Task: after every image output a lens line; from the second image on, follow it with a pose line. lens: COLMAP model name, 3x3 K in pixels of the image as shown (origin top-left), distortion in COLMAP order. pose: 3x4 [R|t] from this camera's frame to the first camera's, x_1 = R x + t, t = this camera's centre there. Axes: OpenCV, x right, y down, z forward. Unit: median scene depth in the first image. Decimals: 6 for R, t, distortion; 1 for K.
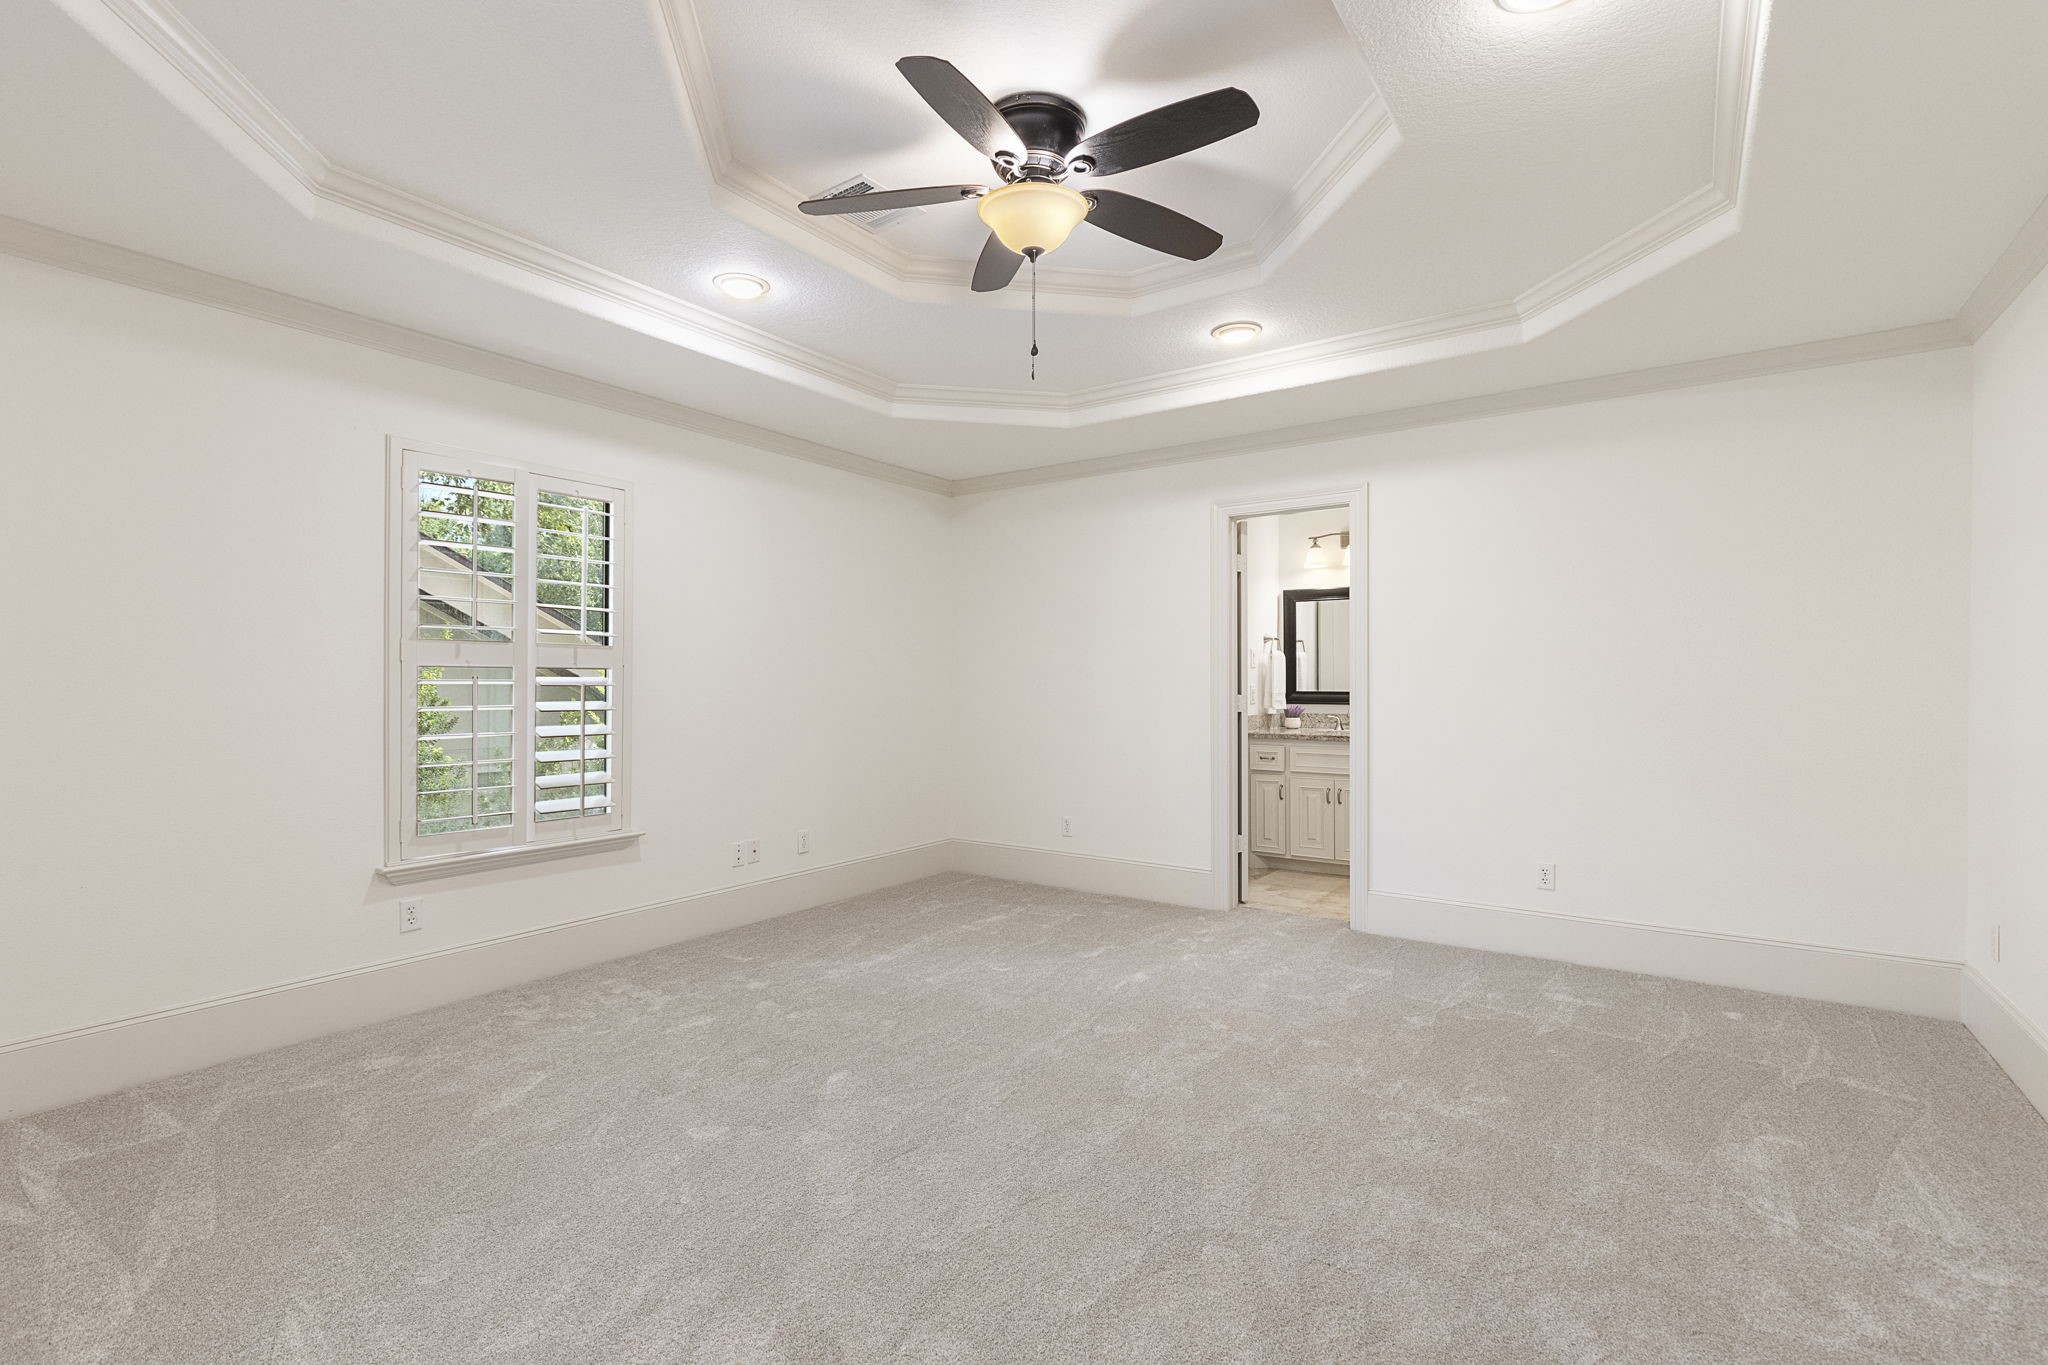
lens RADIAL K [[935.3, 0, 1027.9], [0, 935.3, 656.8], [0, 0, 1]] dist [0.007462, -0.000055]
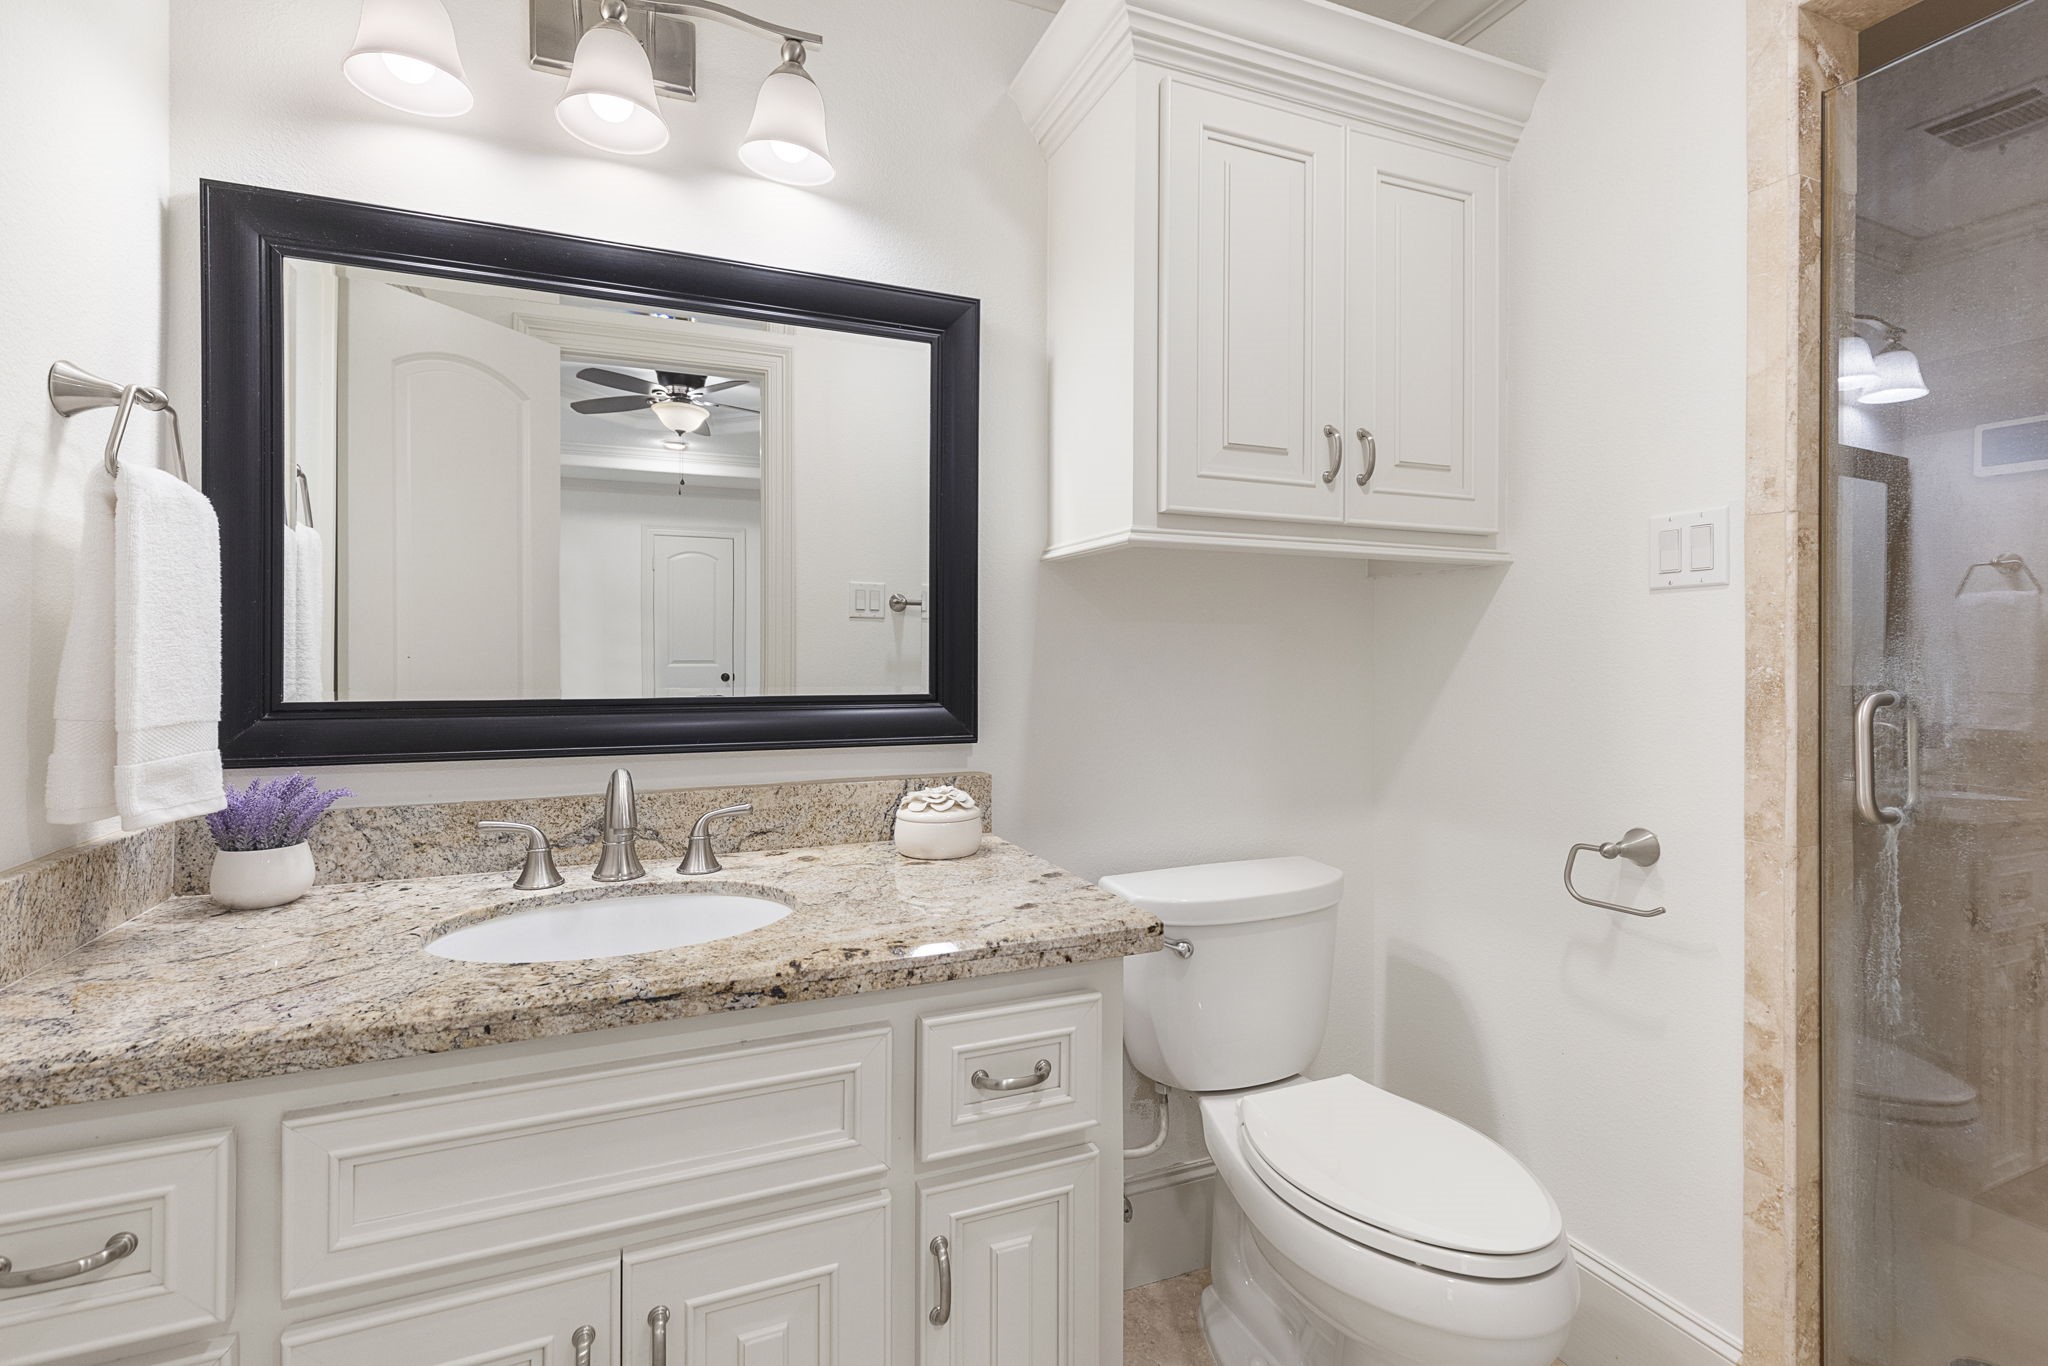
lens RADIAL K [[935.3, 0, 1027.9], [0, 935.3, 657.3], [0, 0, 1]] dist [0.007462, -0.000055]
pose [[0.535692, 0.003137, 0.844407, 0.205687], [-0.009127, 0.999956, 0.002075, 0.025143], [-0.844364, -0.008818, 0.535698, 0.771669]]
